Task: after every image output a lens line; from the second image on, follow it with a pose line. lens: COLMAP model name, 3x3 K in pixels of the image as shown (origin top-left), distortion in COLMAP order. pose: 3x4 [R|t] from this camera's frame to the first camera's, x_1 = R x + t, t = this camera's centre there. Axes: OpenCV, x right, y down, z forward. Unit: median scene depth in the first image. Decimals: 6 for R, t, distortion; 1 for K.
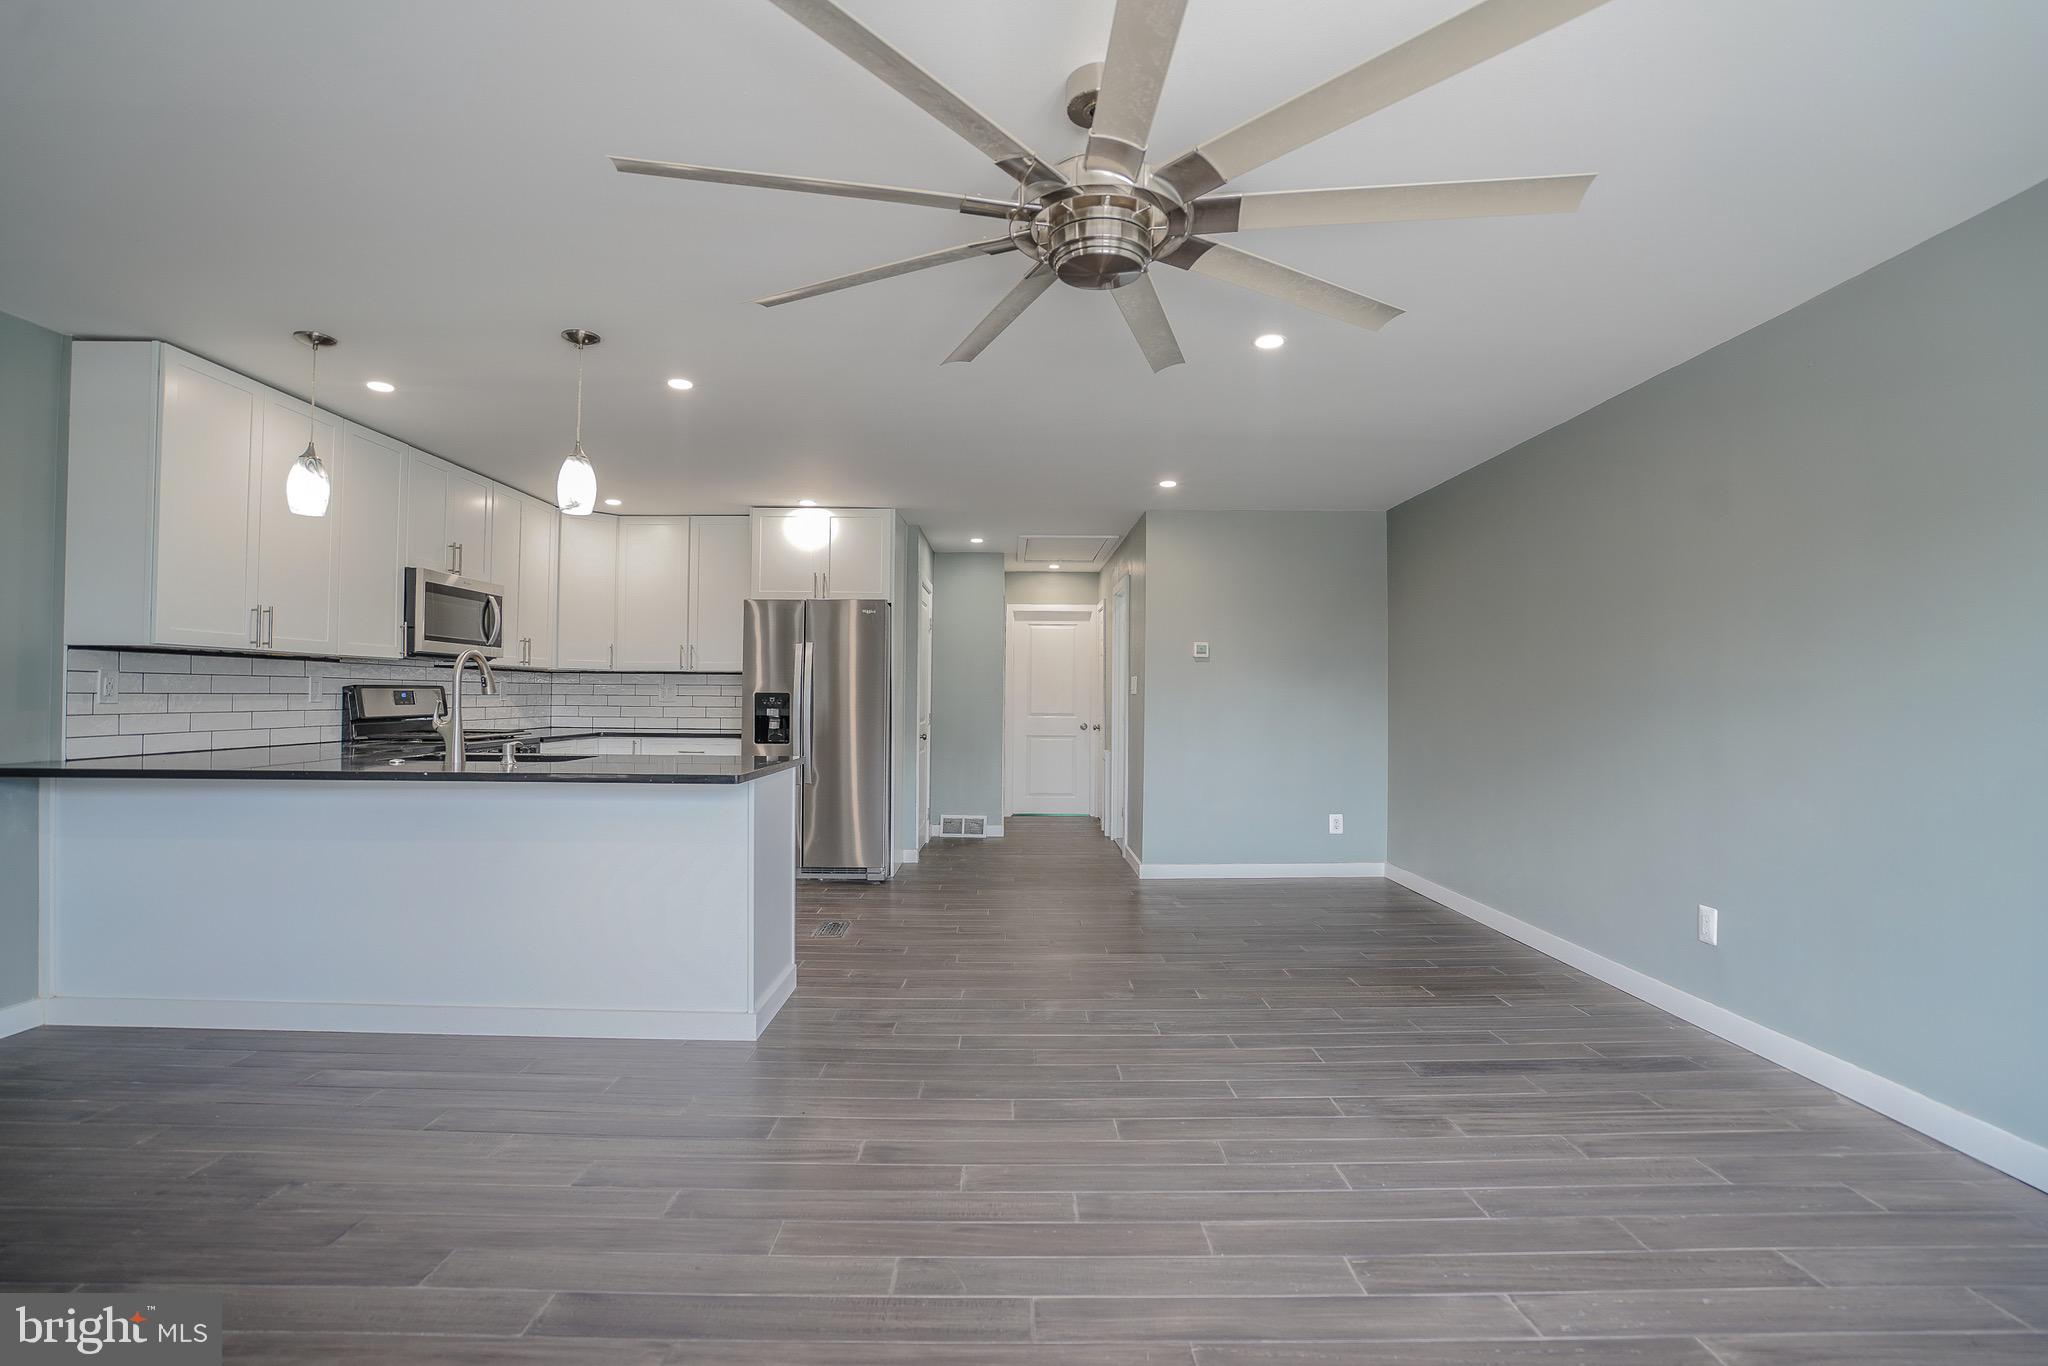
lens RADIAL K [[948.4, 0, 1018.7], [0, 948.4, 675.1], [0, 0, 1]] dist [-0.060709, 0.025128]
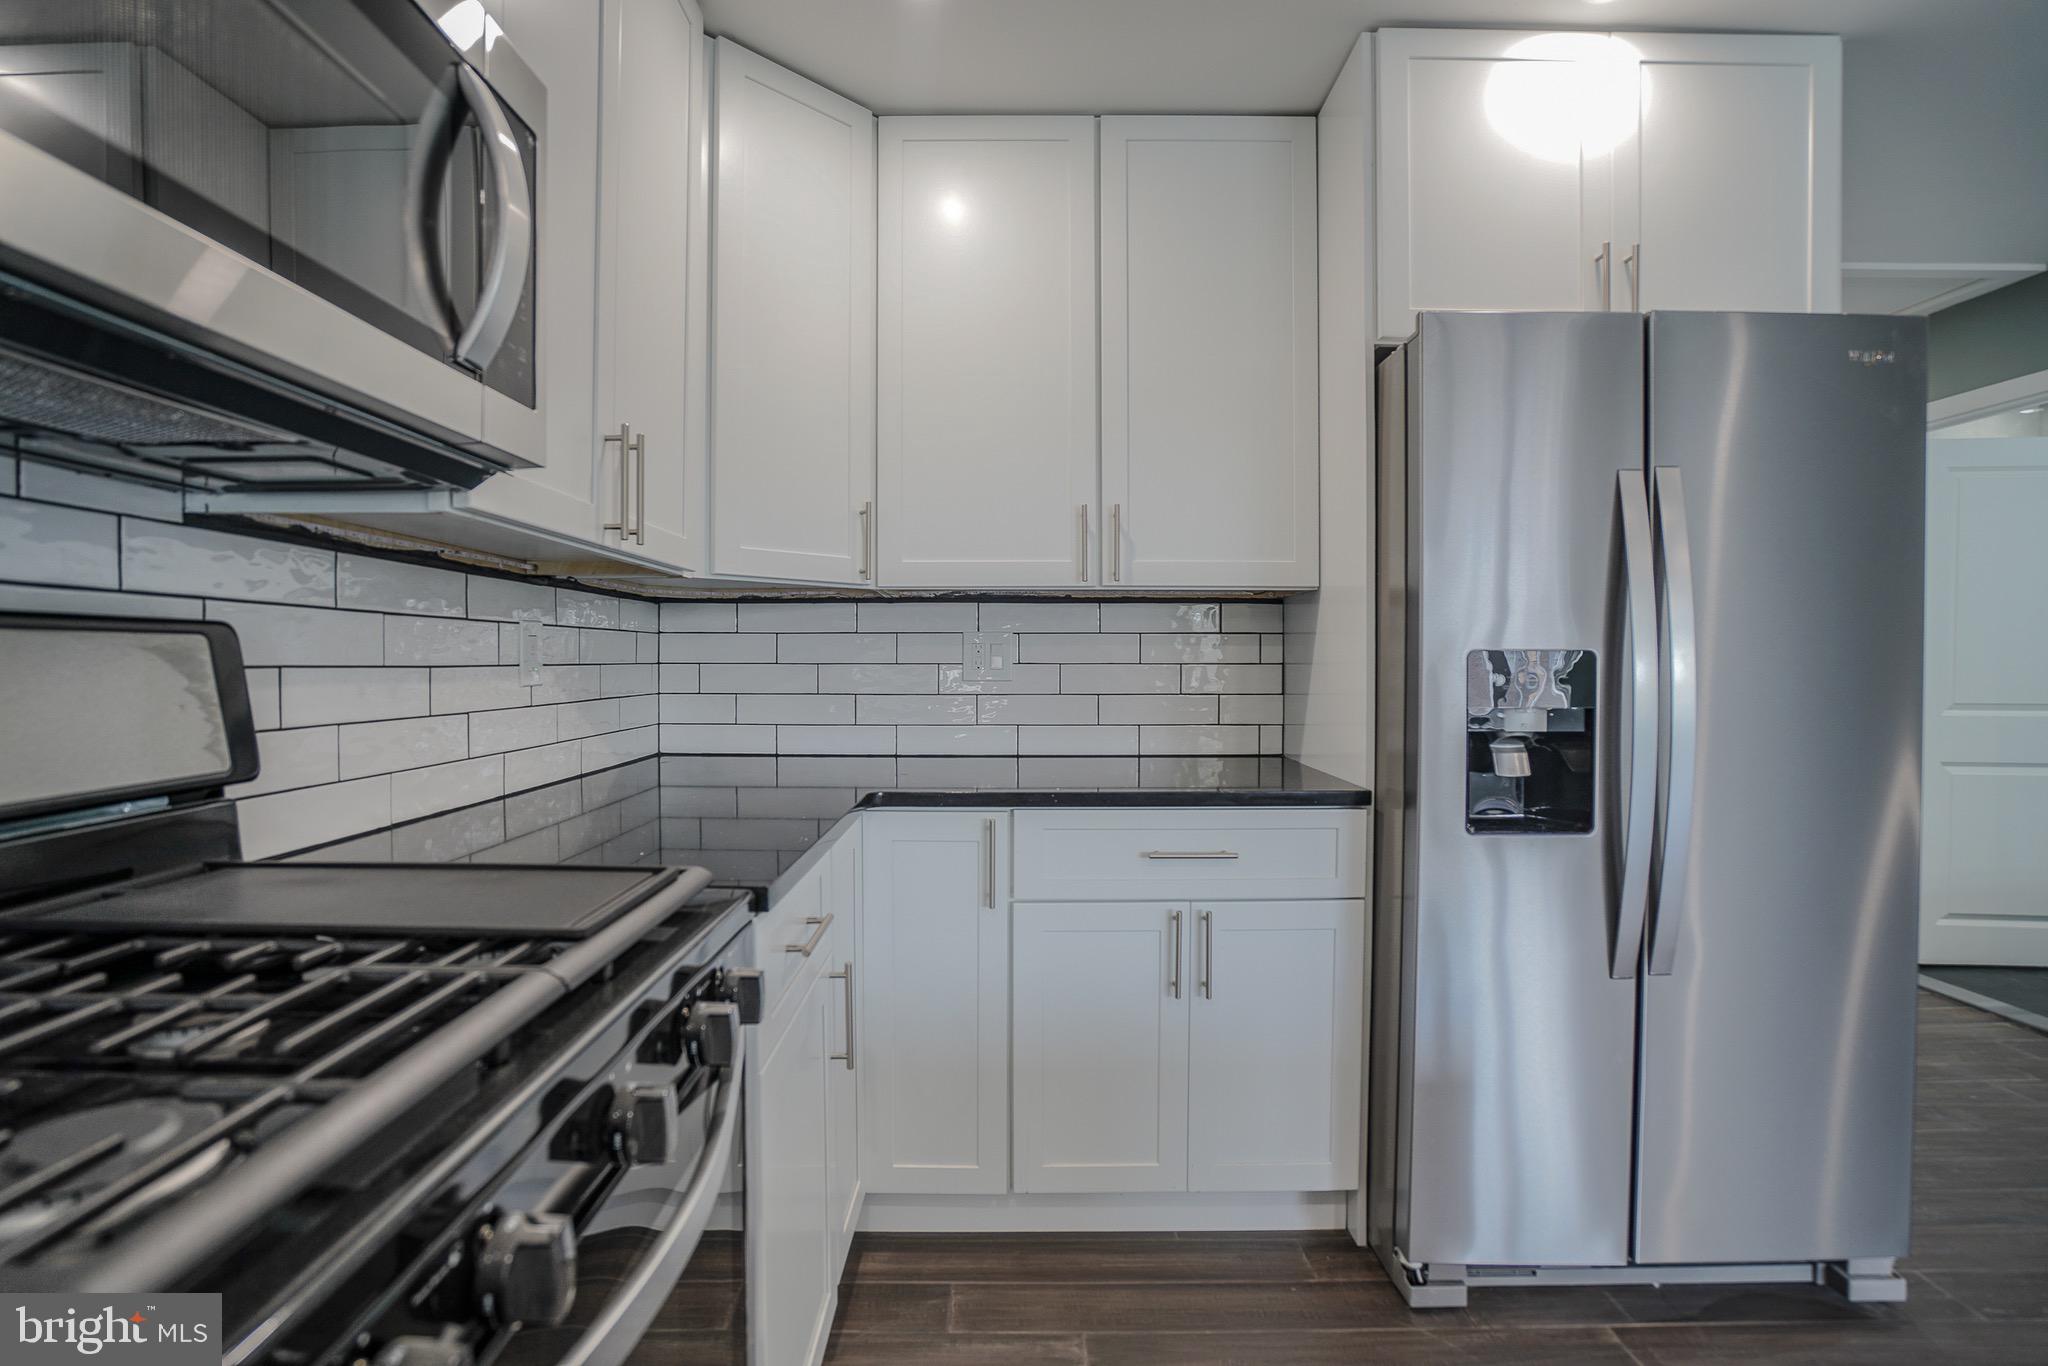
lens RADIAL K [[956.3, 0, 1024.0], [0, 956.3, 683.0], [0, 0, 1]] dist [-0.060979, 0.025018]
pose [[0.999972, -0.007196, -0.001921, -0.578702], [0.007271, 0.999089, 0.042044, 0.022576], [0.001616, -0.042056, 0.999114, 1.027189]]
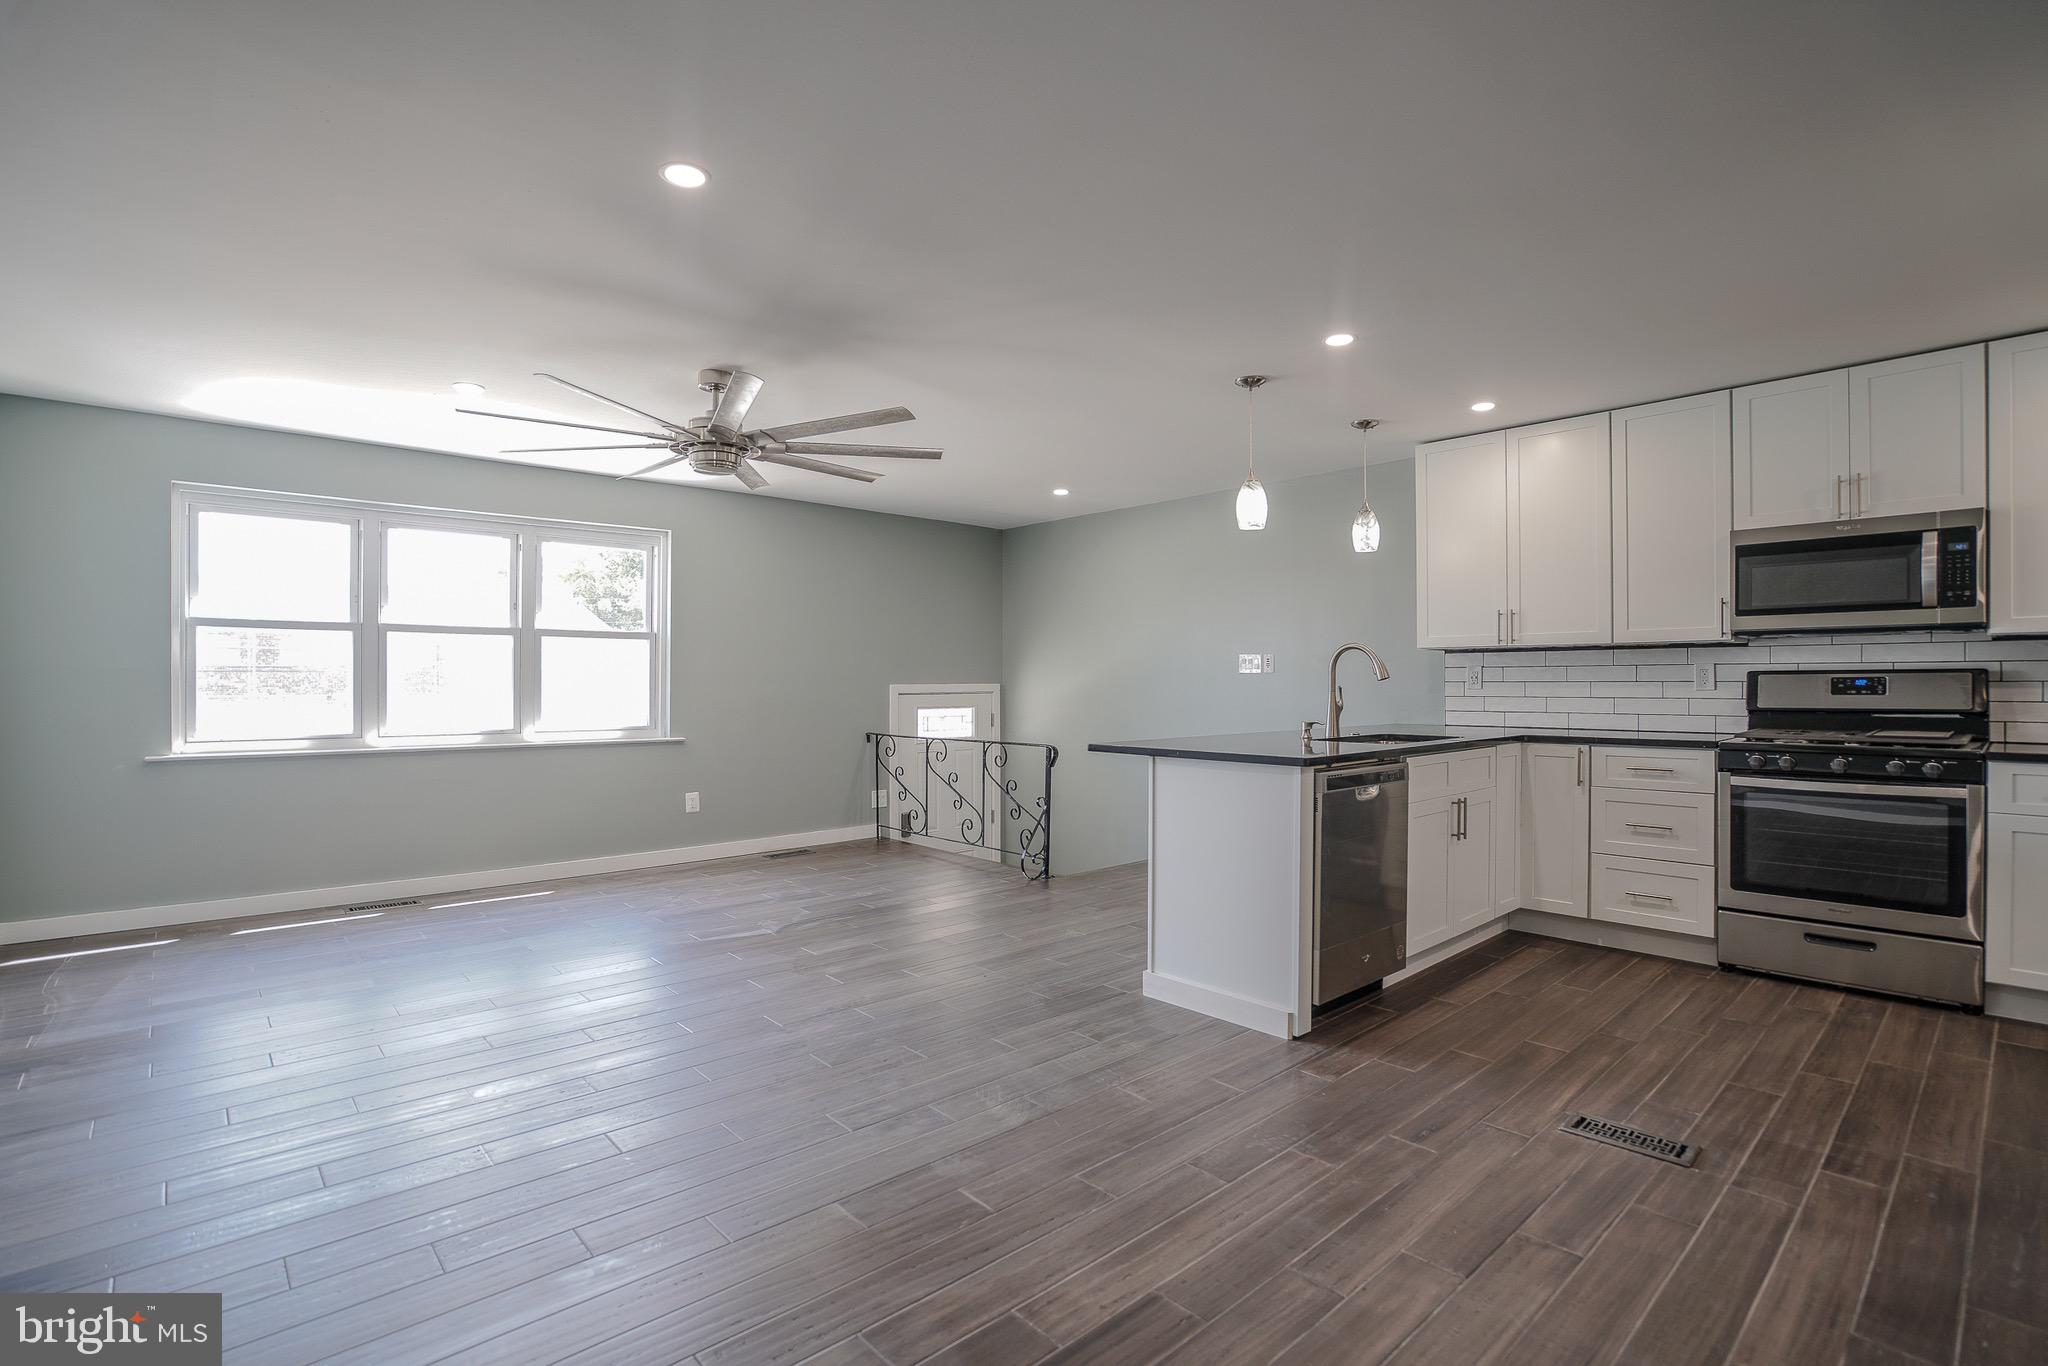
lens RADIAL K [[956.3, 0, 1024.0], [0, 956.3, 683.0], [0, 0, 1]] dist [-0.060979, 0.025018]
pose [[-0.728419, -0.002837, -0.685126, 0.435405], [0.013744, 0.999730, -0.018752, 0.031745], [0.684994, -0.023075, -0.728183, 1.276191]]
